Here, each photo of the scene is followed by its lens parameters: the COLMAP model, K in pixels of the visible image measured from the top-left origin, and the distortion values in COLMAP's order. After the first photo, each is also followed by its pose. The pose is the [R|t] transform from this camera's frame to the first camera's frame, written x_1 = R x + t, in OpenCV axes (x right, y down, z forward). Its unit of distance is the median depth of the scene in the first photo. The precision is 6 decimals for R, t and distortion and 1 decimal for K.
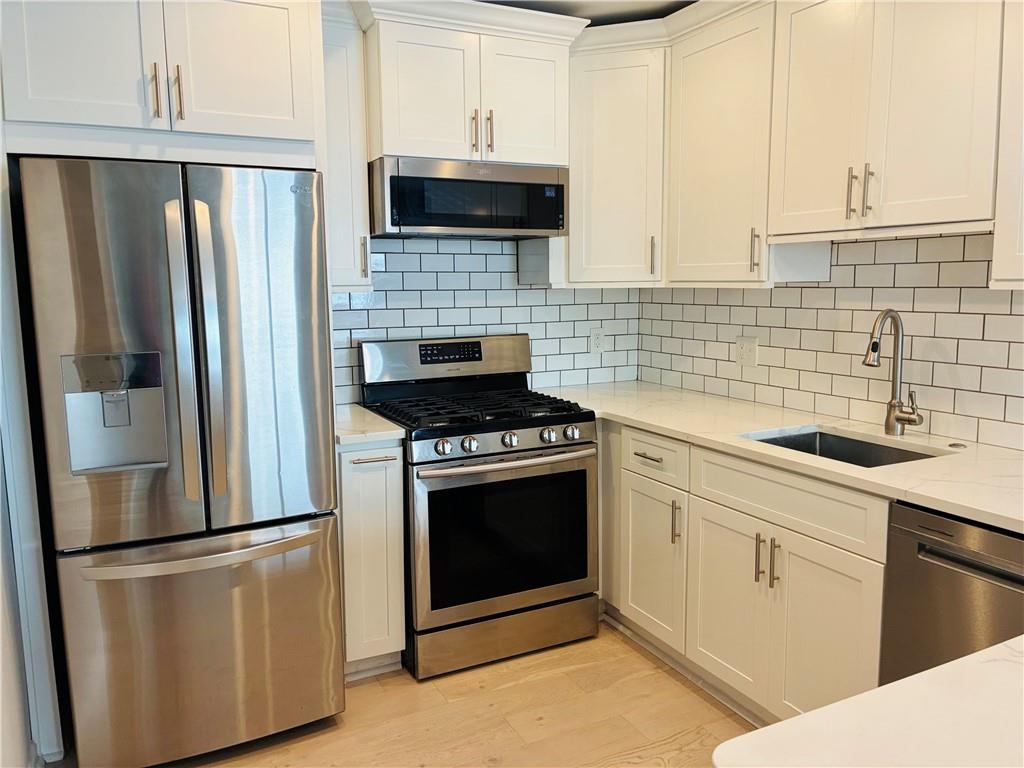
lens RADIAL K [[775.8, 0, 513.6], [0, 775.8, 380.7], [0, 0, 1]] dist [0.045948, -0.054551]
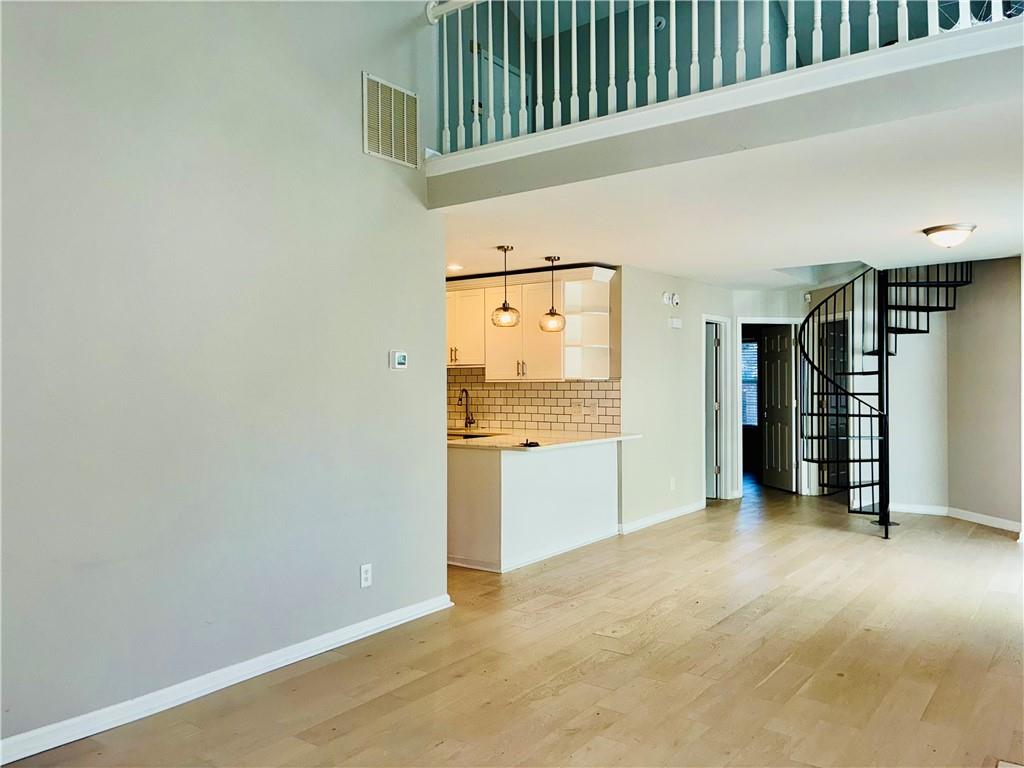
lens RADIAL K [[771.5, 0, 512.0], [0, 771.5, 384.0], [0, 0, 1]] dist [0.034027, -0.005505]
pose [[0.898351, 0.005577, 0.439242, -0.706259], [0.052808, 0.991297, -0.120591, 0.267103], [-0.436092, 0.131528, 0.890238, -1.824627]]
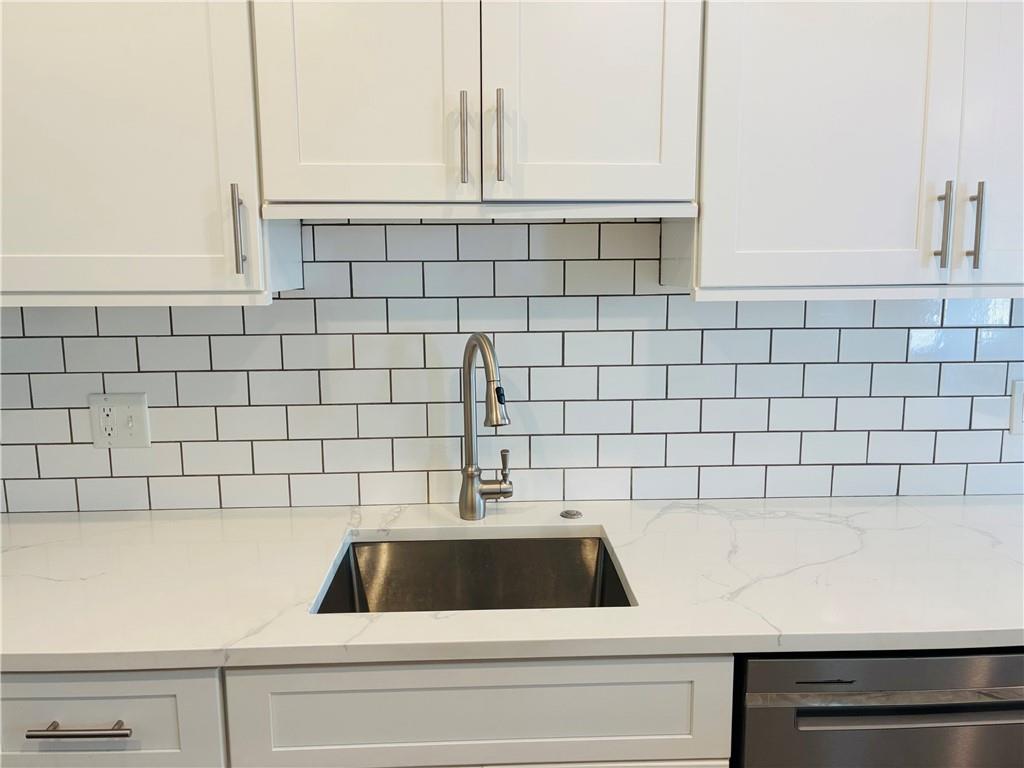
lens RADIAL K [[775.8, 0, 513.6], [0, 775.8, 380.7], [0, 0, 1]] dist [0.045948, -0.054551]
pose [[0.417059, -0.128269, 0.899783, -0.076901], [0.120056, 0.989091, 0.085353, -0.092947], [-0.900915, 0.072427, 0.427909, 0.632598]]
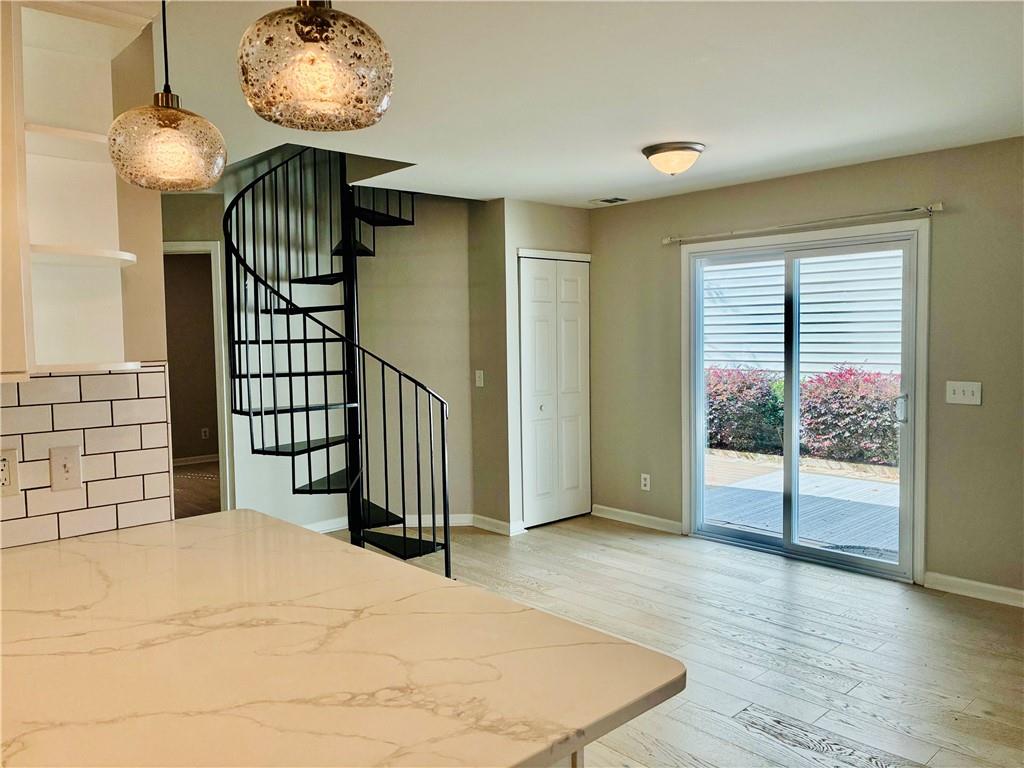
lens RADIAL K [[773.4, 0, 511.5], [0, 773.4, 375.9], [0, 0, 1]] dist [0.048521, -0.052164]
pose [[-0.280753, -0.037799, 0.959035, -0.198749], [0.144404, 0.986186, 0.081142, -0.048422], [-0.948855, 0.161270, -0.271417, 0.218228]]
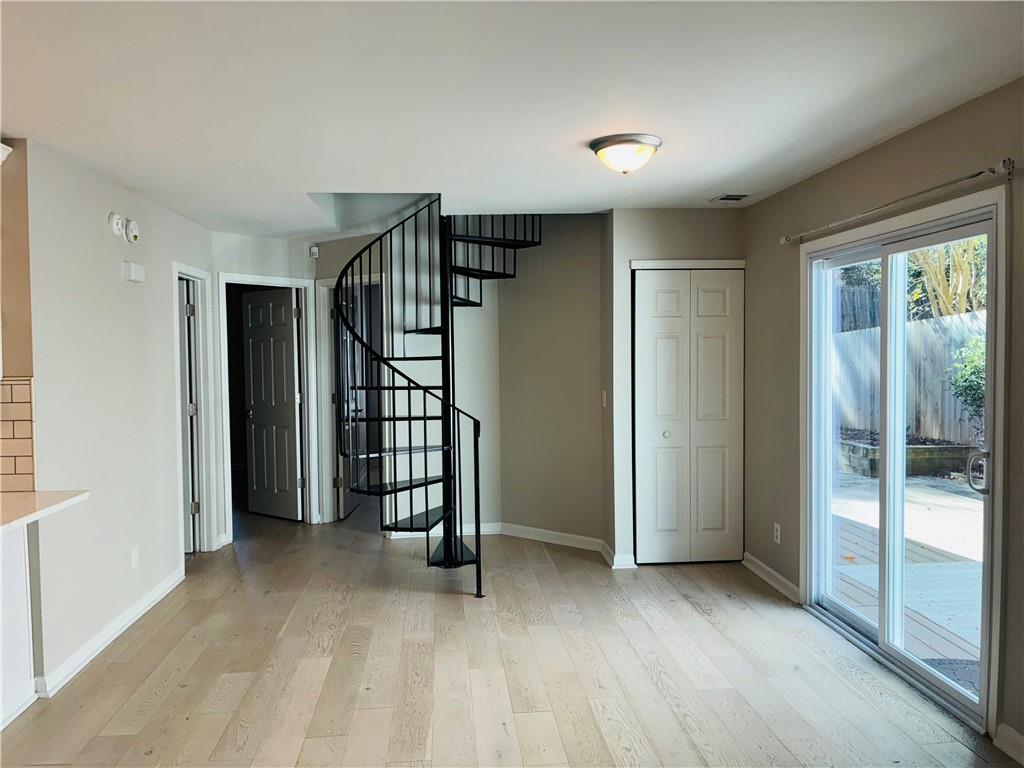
lens RADIAL K [[775.8, 0, 513.6], [0, 775.8, 380.7], [0, 0, 1]] dist [0.045948, -0.054551]
pose [[0.367249, -0.030736, 0.929615, -0.116567], [0.130727, 0.991239, -0.018871, 0.082197], [-0.920890, 0.128456, 0.368050, -0.839909]]
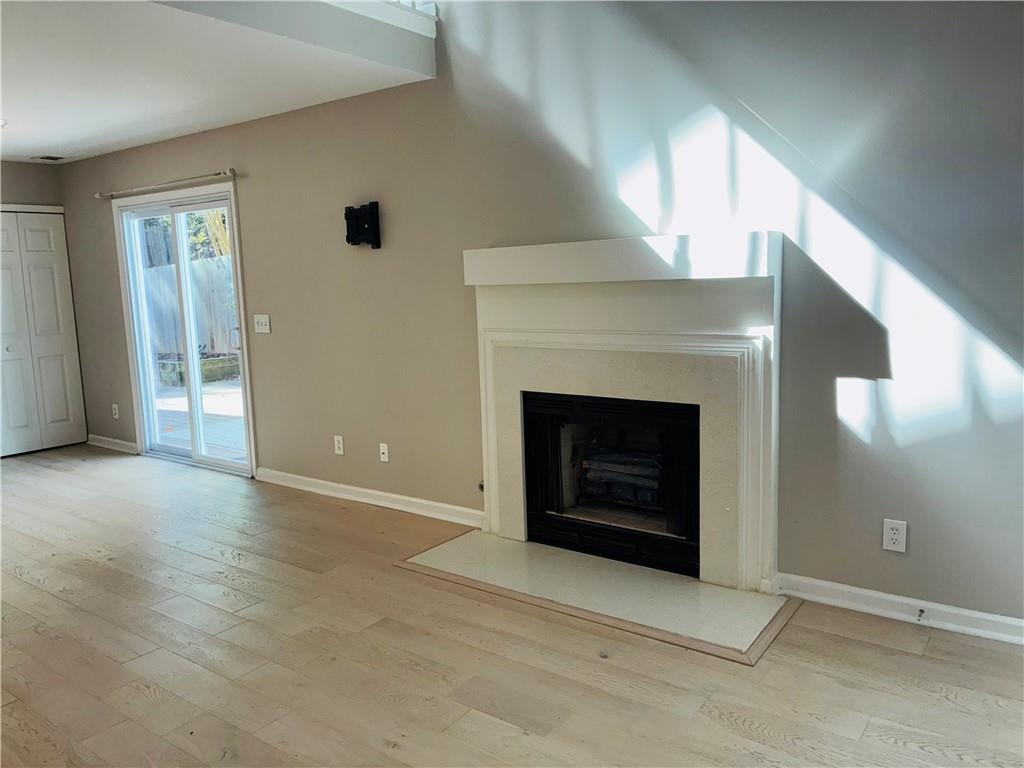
lens RADIAL K [[771.5, 0, 512.0], [0, 771.5, 384.0], [0, 0, 1]] dist [0.034027, -0.005505]
pose [[-0.449838, -0.099421, 0.887559, -0.992550], [0.154065, 0.970248, 0.186768, 0.125796], [-0.879721, 0.220757, -0.421138, -0.777706]]
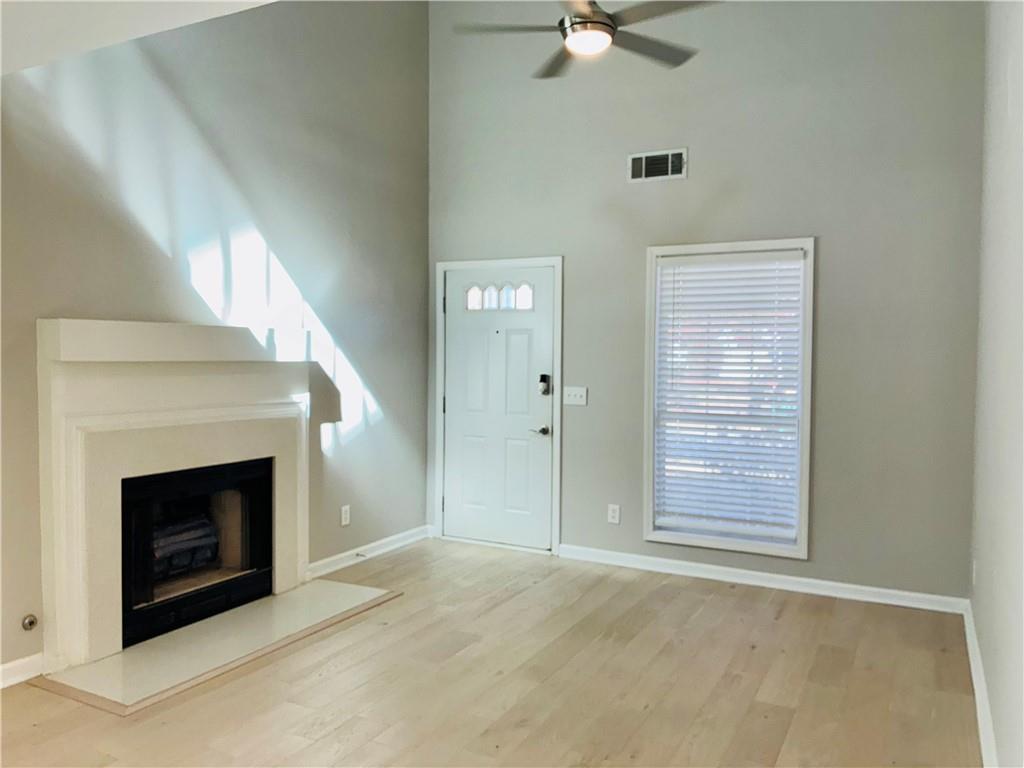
lens RADIAL K [[775.8, 0, 513.6], [0, 775.8, 380.7], [0, 0, 1]] dist [0.045948, -0.054551]
pose [[-0.817836, 0.022114, -0.575027, 0.516890], [-0.076149, 0.986315, 0.146235, 0.000773], [0.570391, 0.163384, -0.804959, 0.029427]]
